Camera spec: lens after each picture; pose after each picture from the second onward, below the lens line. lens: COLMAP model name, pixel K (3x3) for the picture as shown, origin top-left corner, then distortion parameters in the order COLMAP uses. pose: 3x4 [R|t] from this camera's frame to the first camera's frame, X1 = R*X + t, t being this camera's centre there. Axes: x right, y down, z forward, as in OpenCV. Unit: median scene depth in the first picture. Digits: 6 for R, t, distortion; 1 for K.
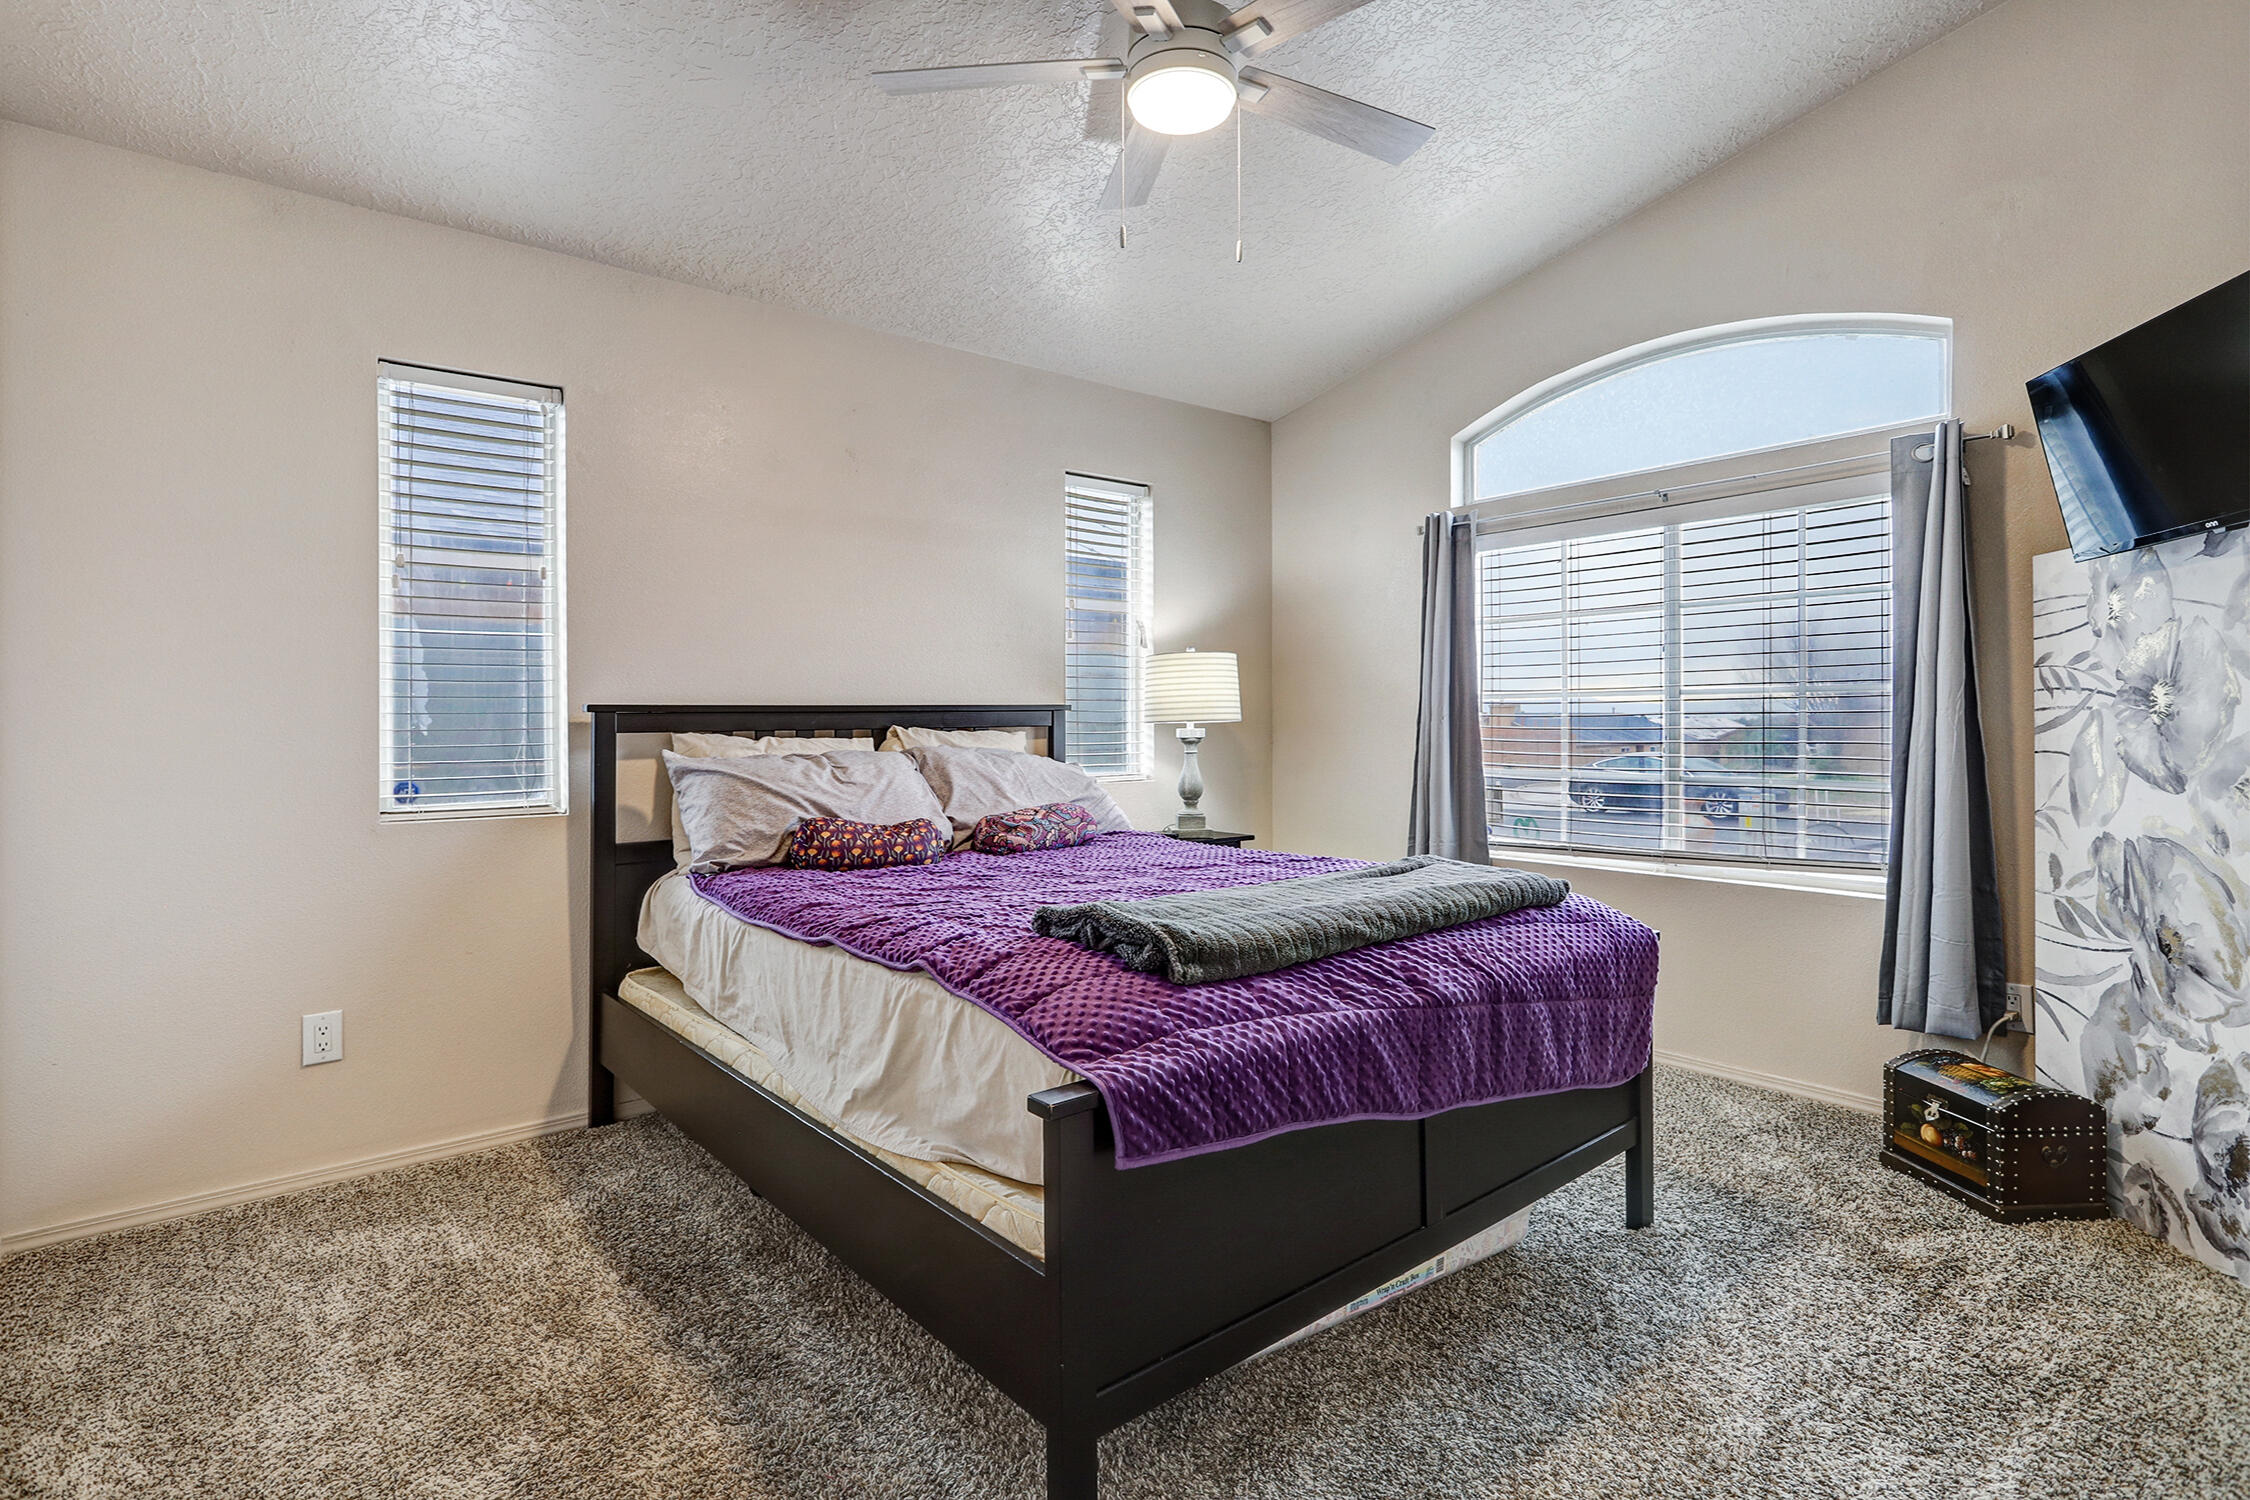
lens RADIAL K [[1058.7, 0, 1127.4], [0, 1058.7, 740.7], [0, 0, 1]] dist [-0.003404, 0.000576]
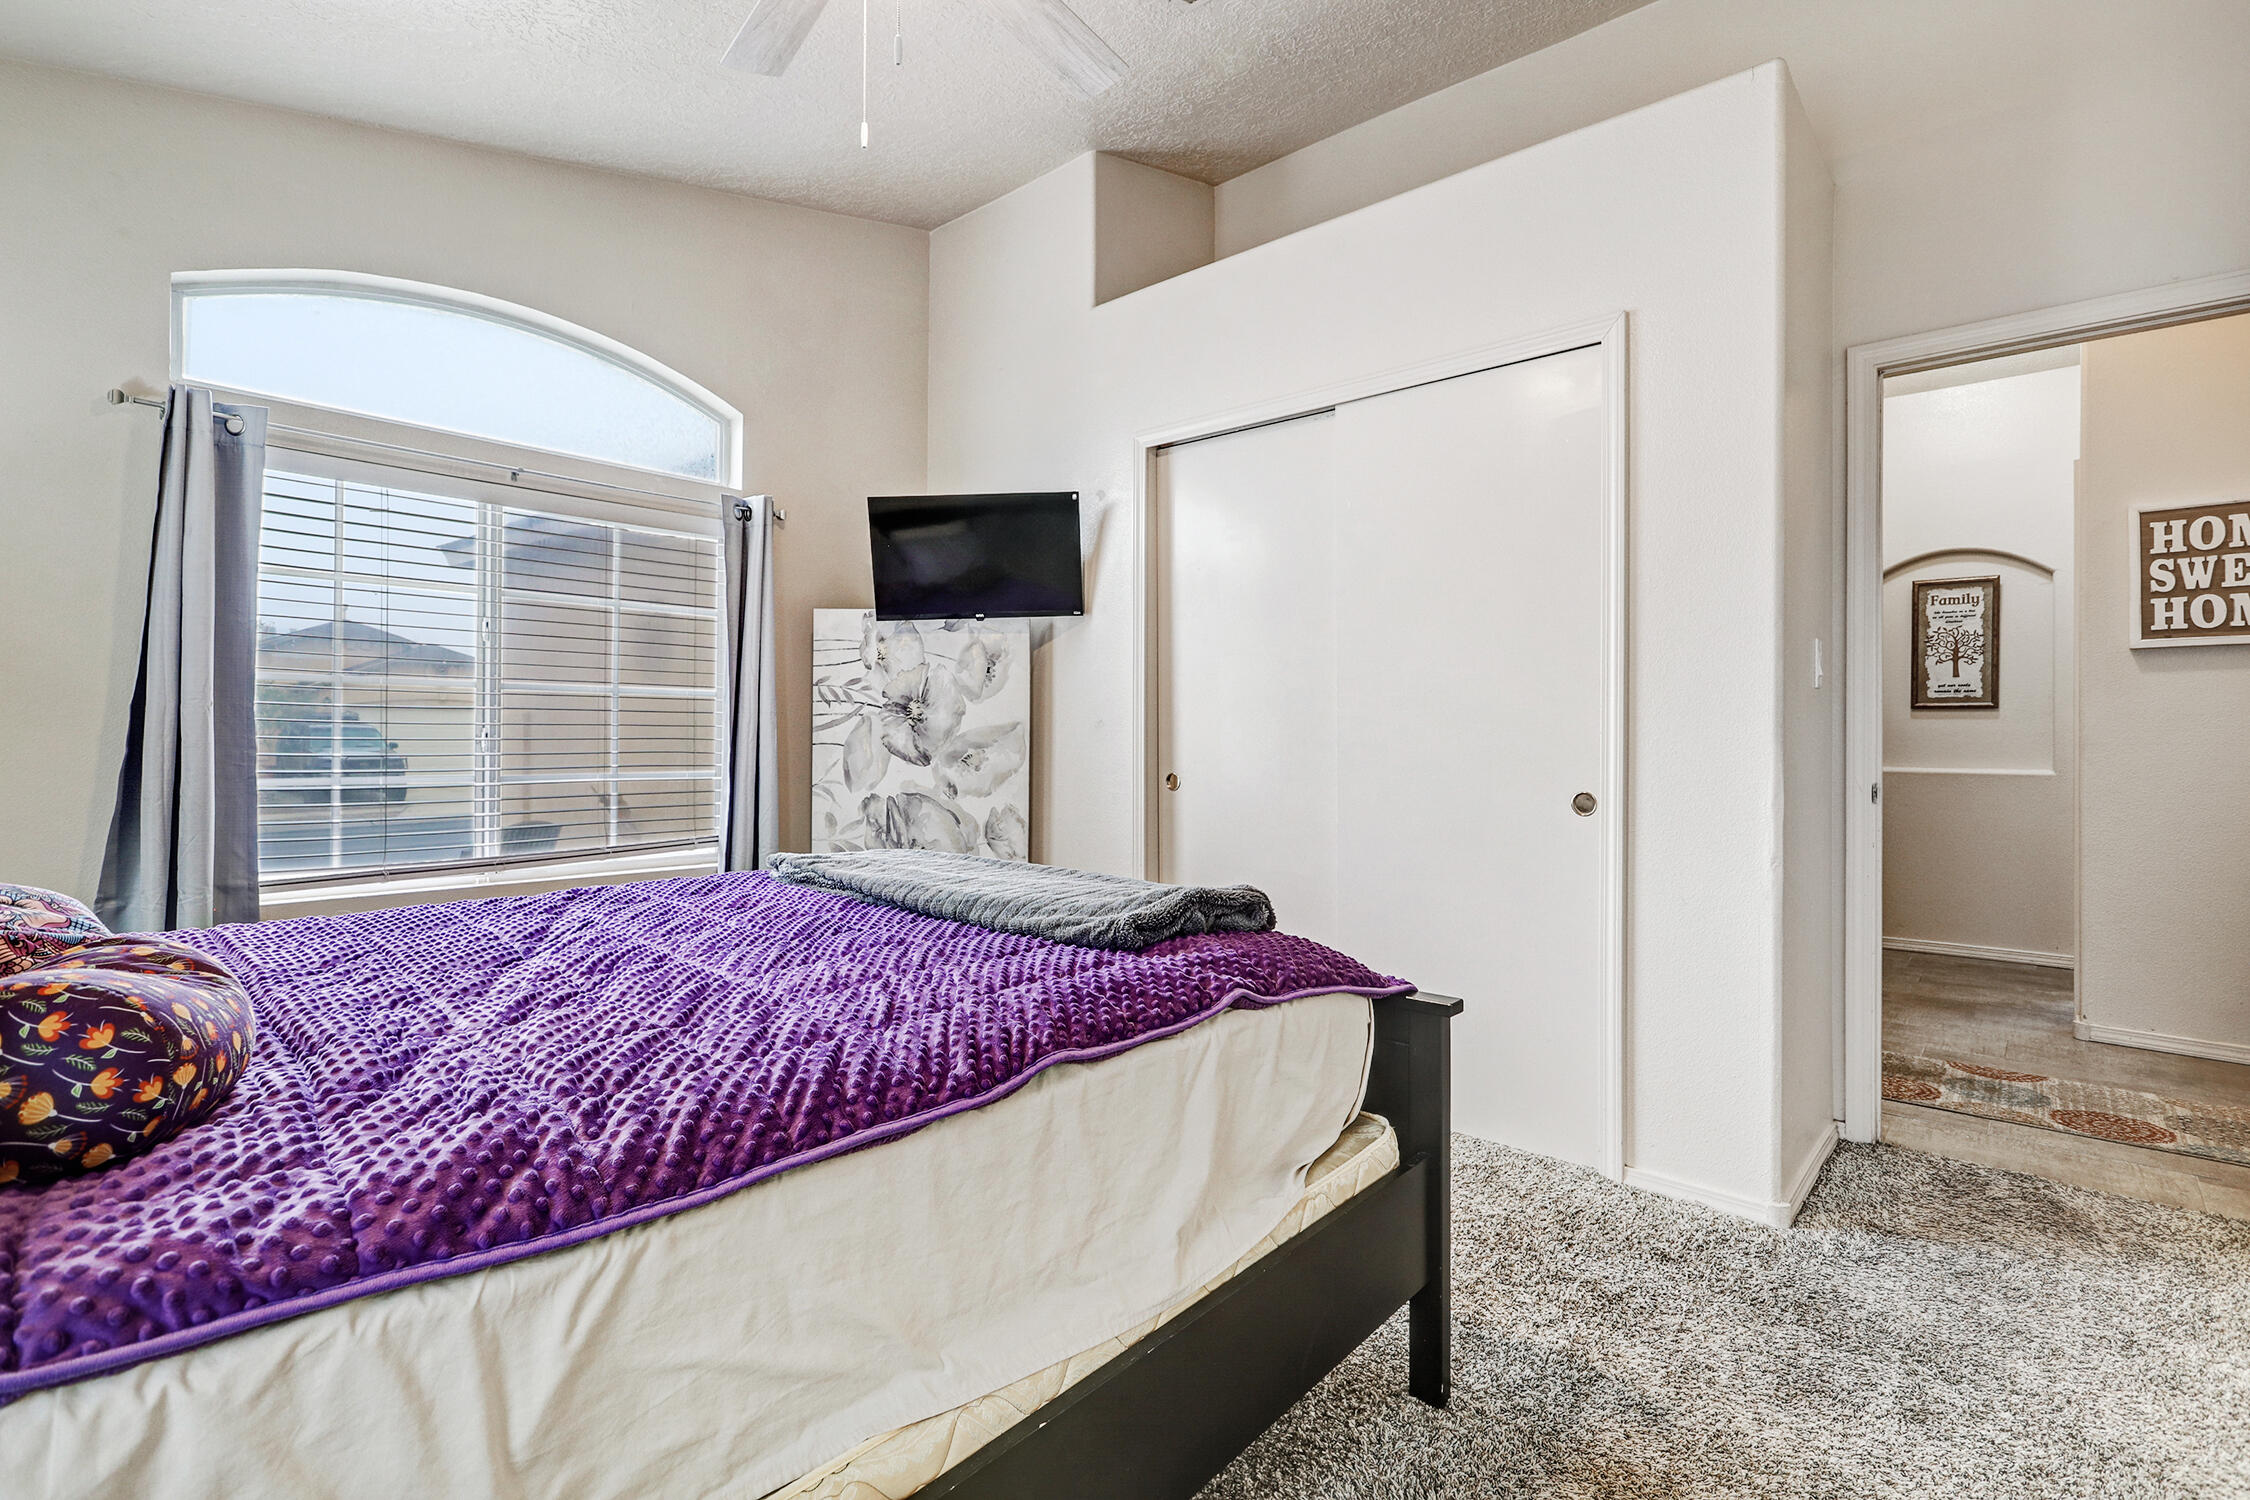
lens RADIAL K [[1058.7, 0, 1127.9], [0, 1058.7, 739.9], [0, 0, 1]] dist [-0.003404, 0.000576]
pose [[-0.147599, 0.004172, 0.989038, -0.688854], [0.010163, 0.999945, -0.002702, 0.014308], [-0.988995, 0.009653, -0.147634, 0.848762]]
